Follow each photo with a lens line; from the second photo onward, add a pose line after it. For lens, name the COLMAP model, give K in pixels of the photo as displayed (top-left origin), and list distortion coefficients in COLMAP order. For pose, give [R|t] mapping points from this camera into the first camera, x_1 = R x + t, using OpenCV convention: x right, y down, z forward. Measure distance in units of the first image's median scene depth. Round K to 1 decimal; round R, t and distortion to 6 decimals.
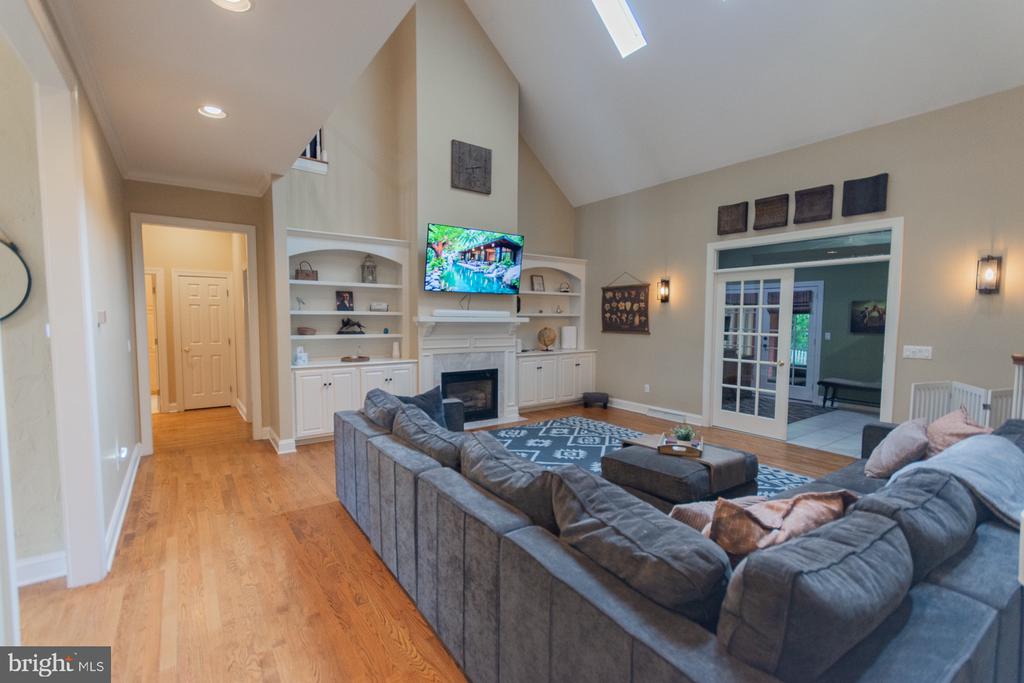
lens RADIAL K [[456.1, 0, 511.4], [0, 456.1, 343.8], [0, 0, 1]] dist [0.003507, 0.000258]
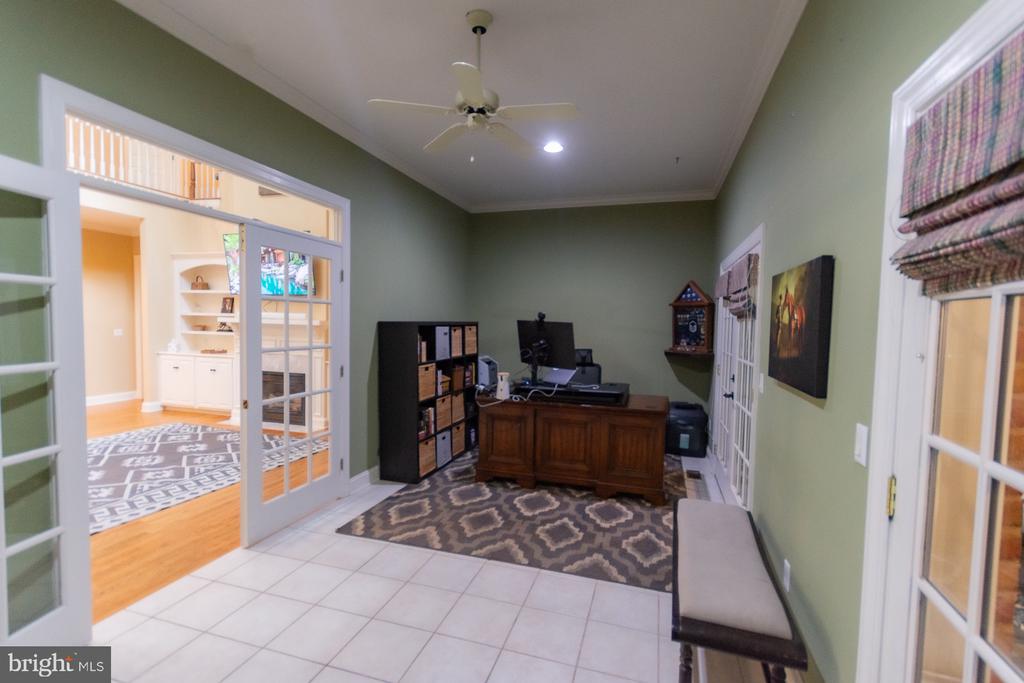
lens RADIAL K [[453.1, 0, 514.0], [0, 453.1, 345.0], [0, 0, 1]] dist [0.006952, -0.000276]
pose [[0.610369, 0.047553, -0.790689, 1.043028], [-0.068009, 0.997657, 0.007501, -0.045096], [0.789192, 0.049195, 0.612172, 0.808222]]
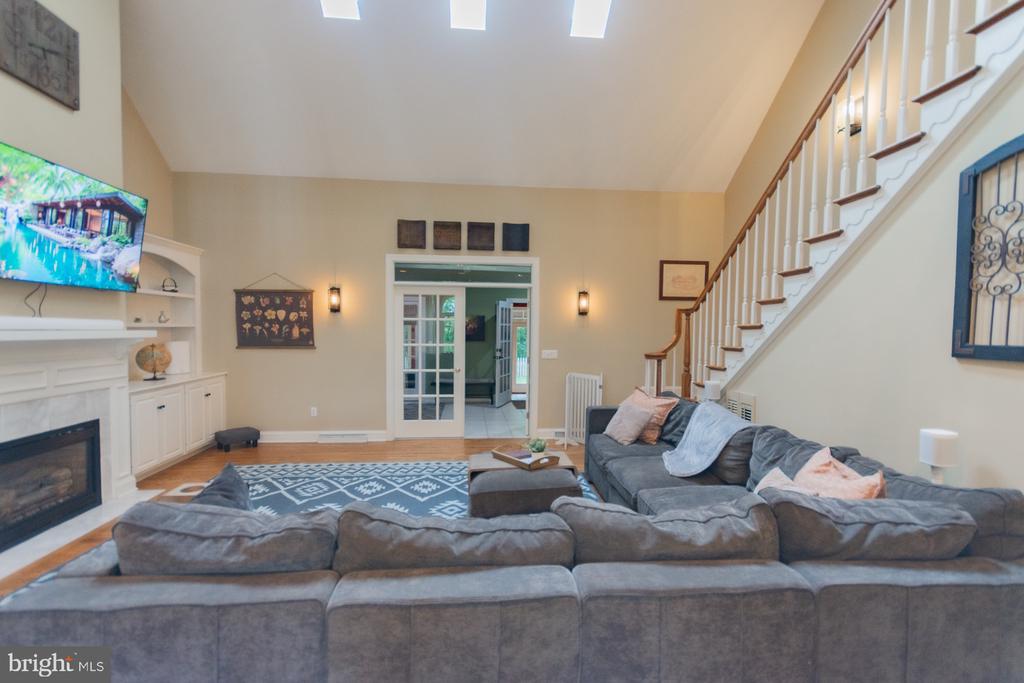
lens RADIAL K [[453.1, 0, 514.0], [0, 453.1, 345.0], [0, 0, 1]] dist [0.006952, -0.000276]
pose [[0.504393, -0.034525, 0.862784, -0.275176], [0.046037, 0.998854, 0.013056, -0.023926], [-0.862246, 0.033135, 0.505405, 0.269266]]
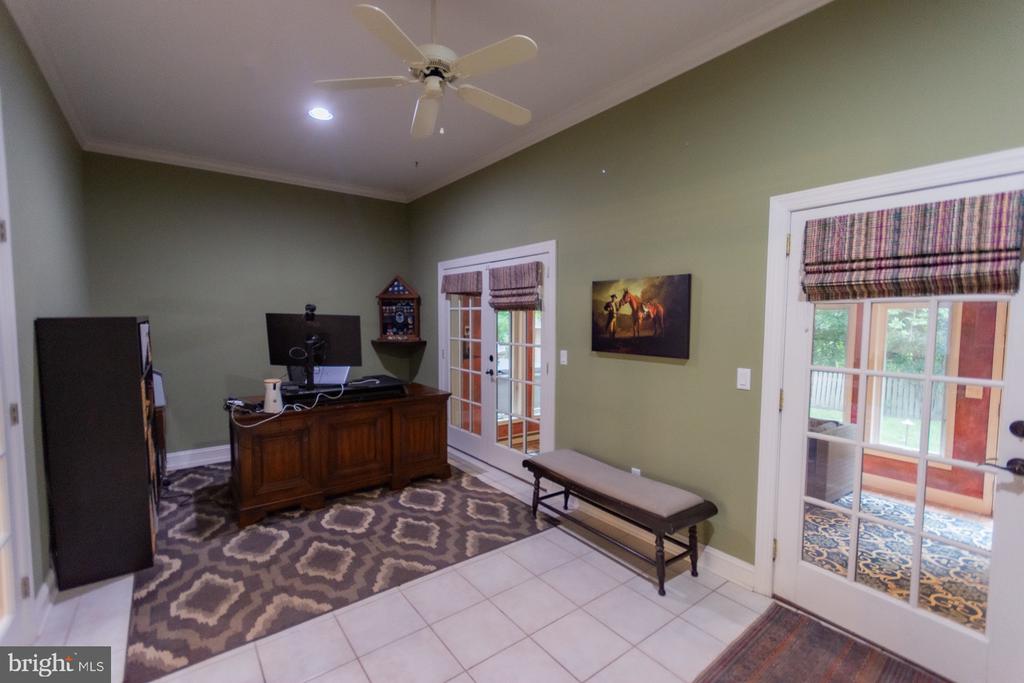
lens RADIAL K [[432.0, 0, 509.3], [0, 432.0, 344.2], [0, 0, 1]] dist [0.007123, -0.000007]
pose [[0.999985, -0.000857, 0.005407, 0.786435], [0.000870, 0.999997, -0.002294, -0.038346], [-0.005405, 0.002299, 0.999983, 0.698674]]
